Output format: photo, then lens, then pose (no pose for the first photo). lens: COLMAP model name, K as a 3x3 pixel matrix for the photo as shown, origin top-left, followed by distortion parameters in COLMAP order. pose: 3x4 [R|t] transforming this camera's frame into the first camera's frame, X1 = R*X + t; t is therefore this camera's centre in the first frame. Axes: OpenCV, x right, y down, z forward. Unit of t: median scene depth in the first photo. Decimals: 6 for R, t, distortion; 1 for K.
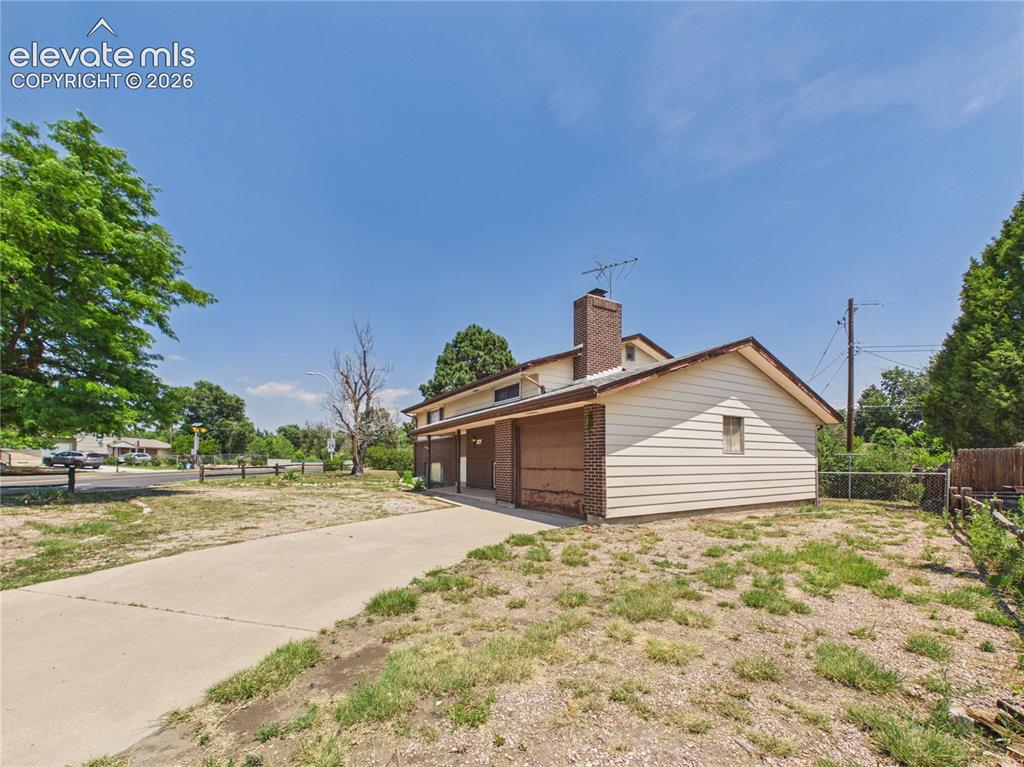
lens RADIAL K [[409.0, 0, 512.1], [0, 409.0, 442.8], [0, 0, 1]] dist [0.000120, 0.000070]
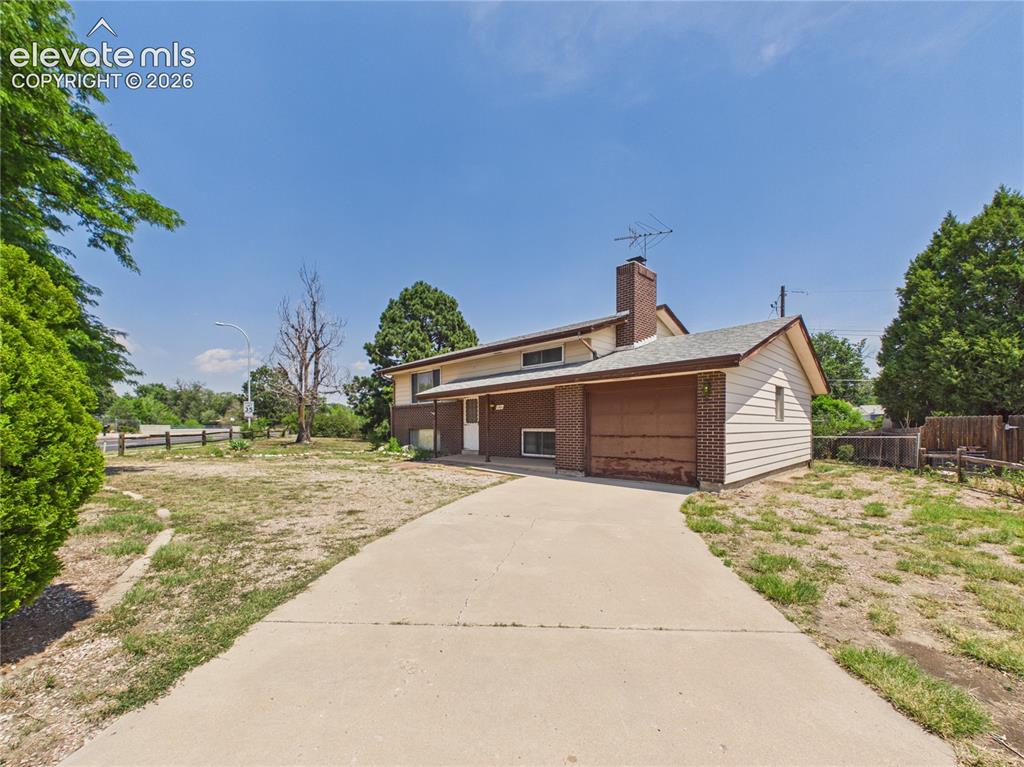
lens RADIAL K [[411.1, 0, 511.5], [0, 411.1, 416.6], [0, 0, 1]] dist [0.001133, 0.000129]
pose [[0.971184, 0.003151, 0.238311, -0.344482], [-0.008214, 0.999761, 0.020254, -0.000724], [-0.238190, -0.021628, 0.970978, 0.085362]]
